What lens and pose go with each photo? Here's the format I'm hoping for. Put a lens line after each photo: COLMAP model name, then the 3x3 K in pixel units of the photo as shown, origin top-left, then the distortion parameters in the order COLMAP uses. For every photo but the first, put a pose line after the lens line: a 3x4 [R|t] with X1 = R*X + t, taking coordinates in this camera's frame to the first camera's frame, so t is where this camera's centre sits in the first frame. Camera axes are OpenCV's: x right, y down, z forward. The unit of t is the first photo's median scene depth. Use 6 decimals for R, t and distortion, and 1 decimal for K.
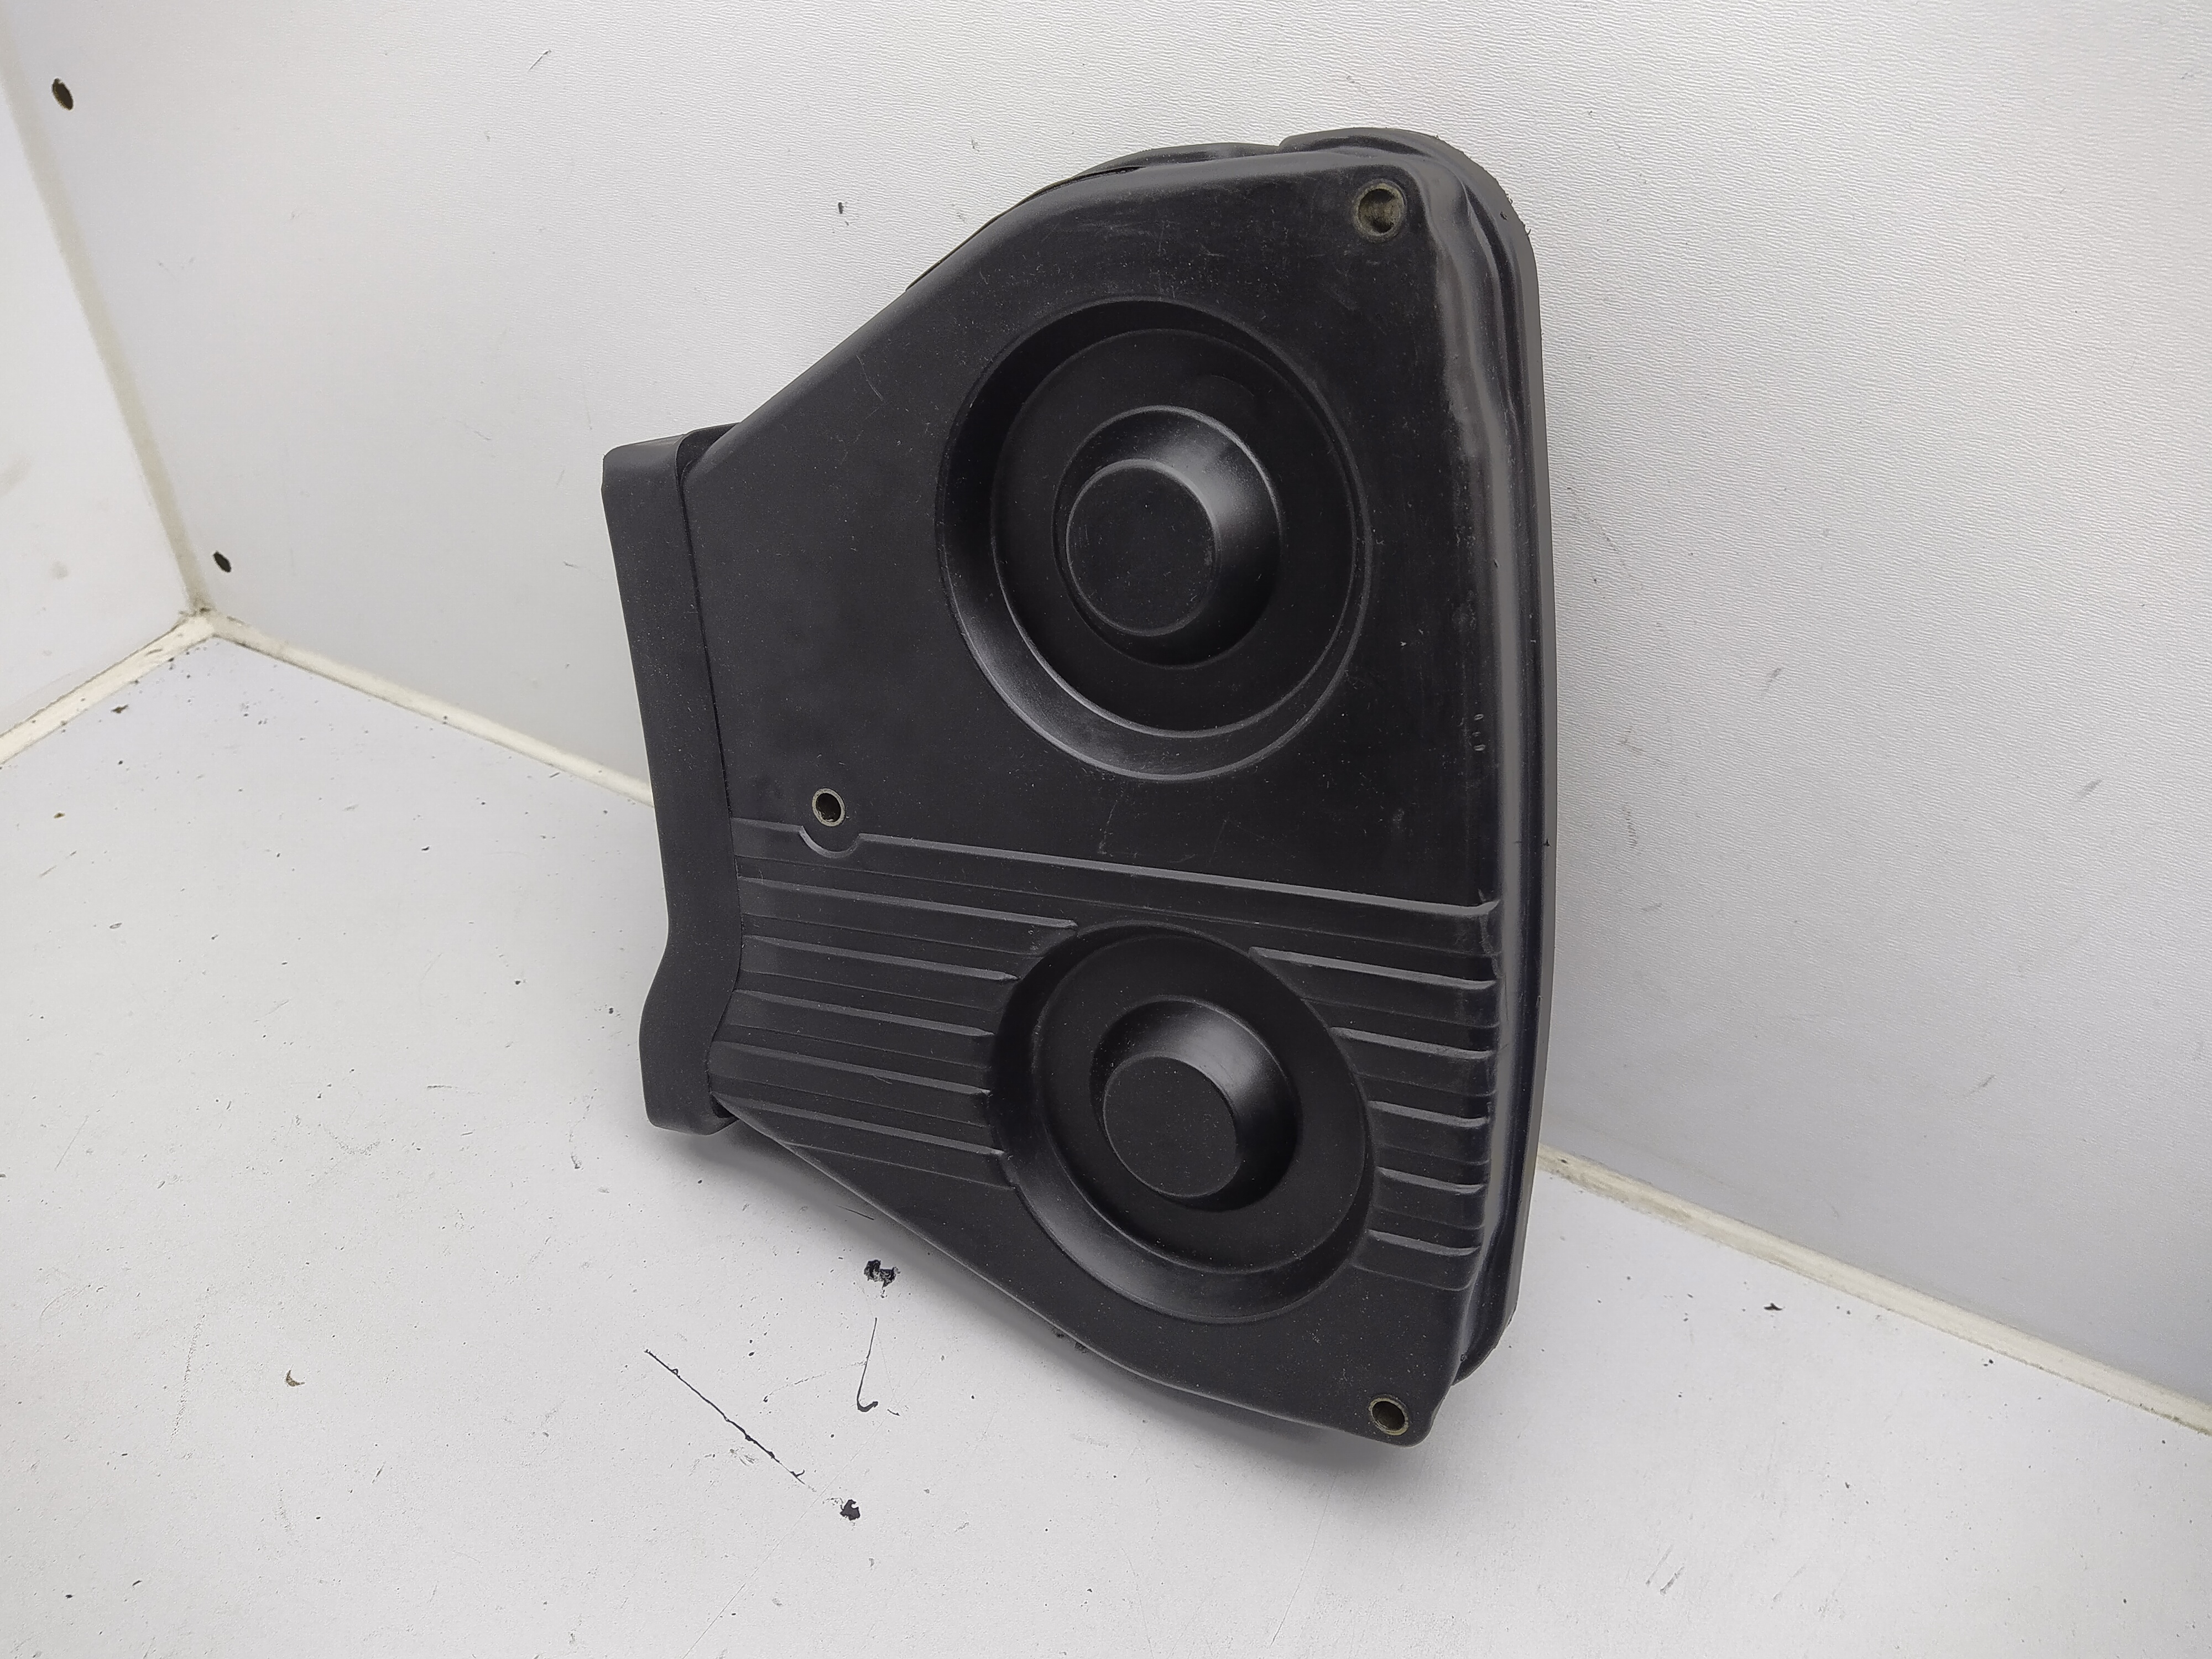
lens RADIAL K [[1666.4, 0, 1098.6], [0, 1666.4, 834.9], [0, 0, 1]] dist [0.058410, -0.110819]
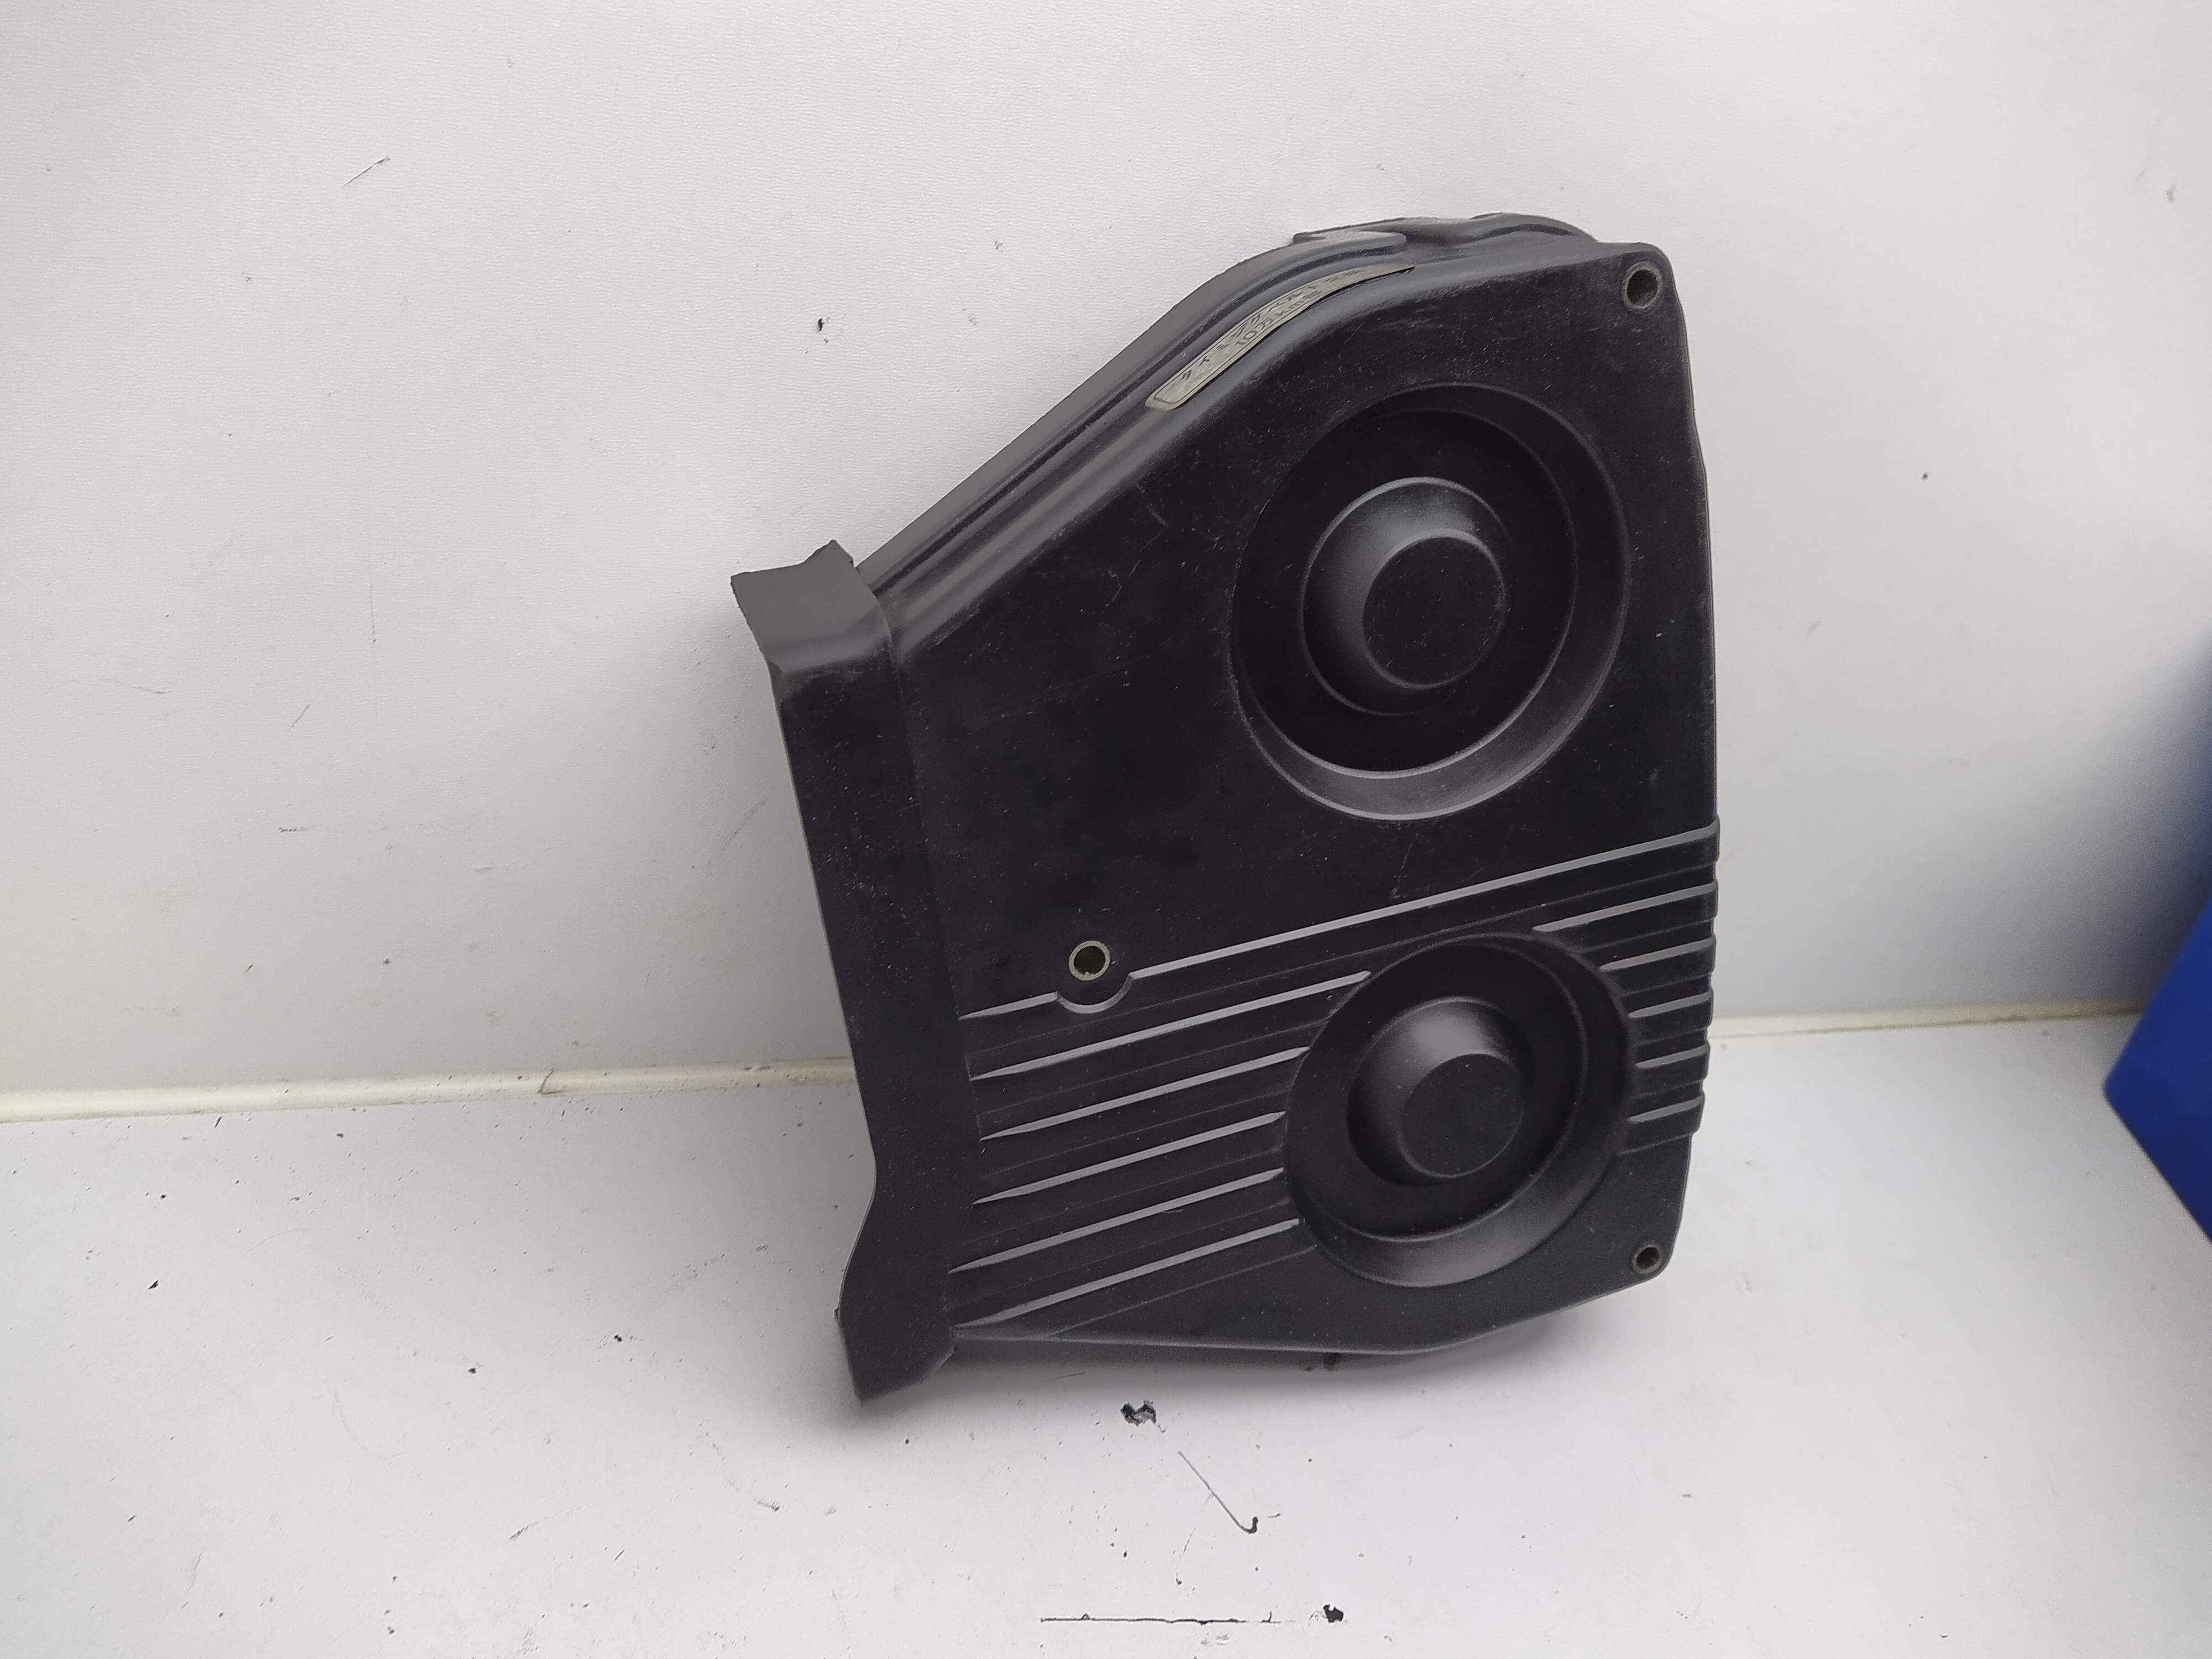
lens RADIAL K [[1668.1, 0, 1106.0], [0, 1668.1, 829.5], [0, 0, 1]] dist [0.056442, -0.095504]
pose [[0.699967, -0.304837, 0.645849, -0.834095], [0.296892, 0.946686, 0.125060, -0.226633], [-0.649539, 0.104210, 0.753153, 0.323358]]
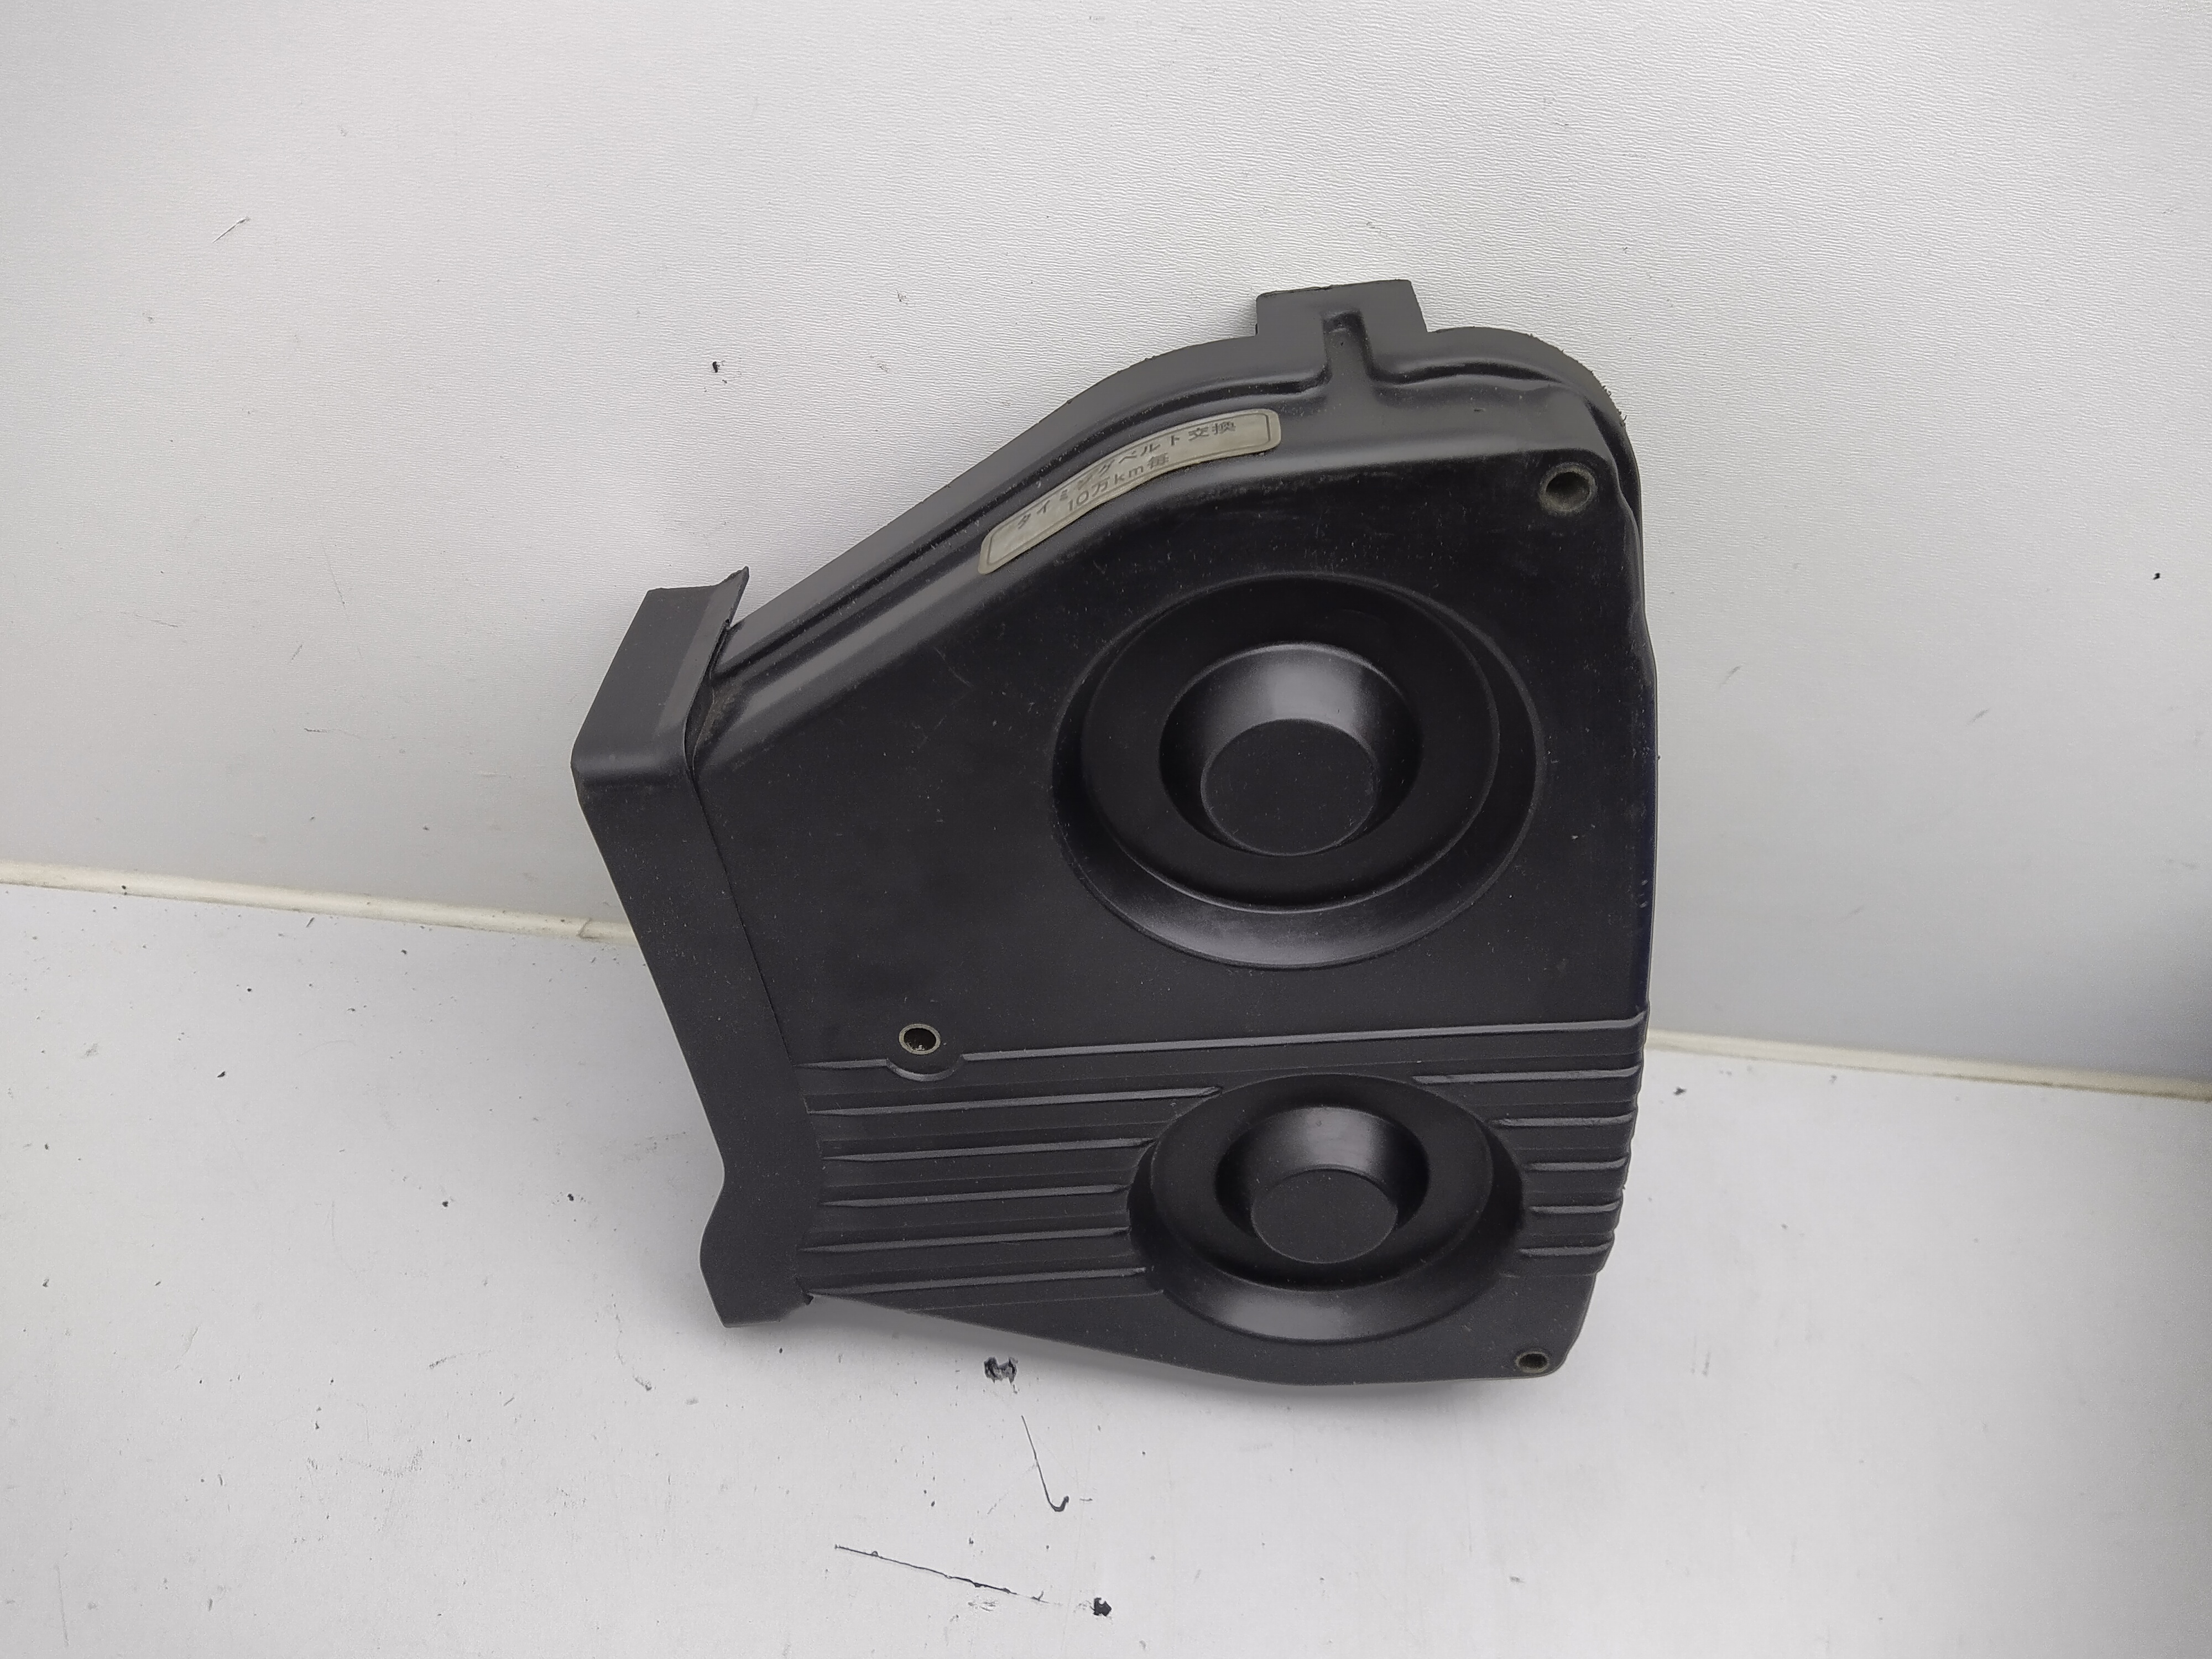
lens RADIAL K [[1671.9, 0, 1106.0], [0, 1671.9, 829.5], [0, 0, 1]] dist [0.068252, -0.109792]
pose [[0.896408, -0.308629, 0.318121, -0.379139], [0.202130, 0.923406, 0.326289, -0.474105], [-0.394458, -0.228186, 0.890132, 0.153032]]
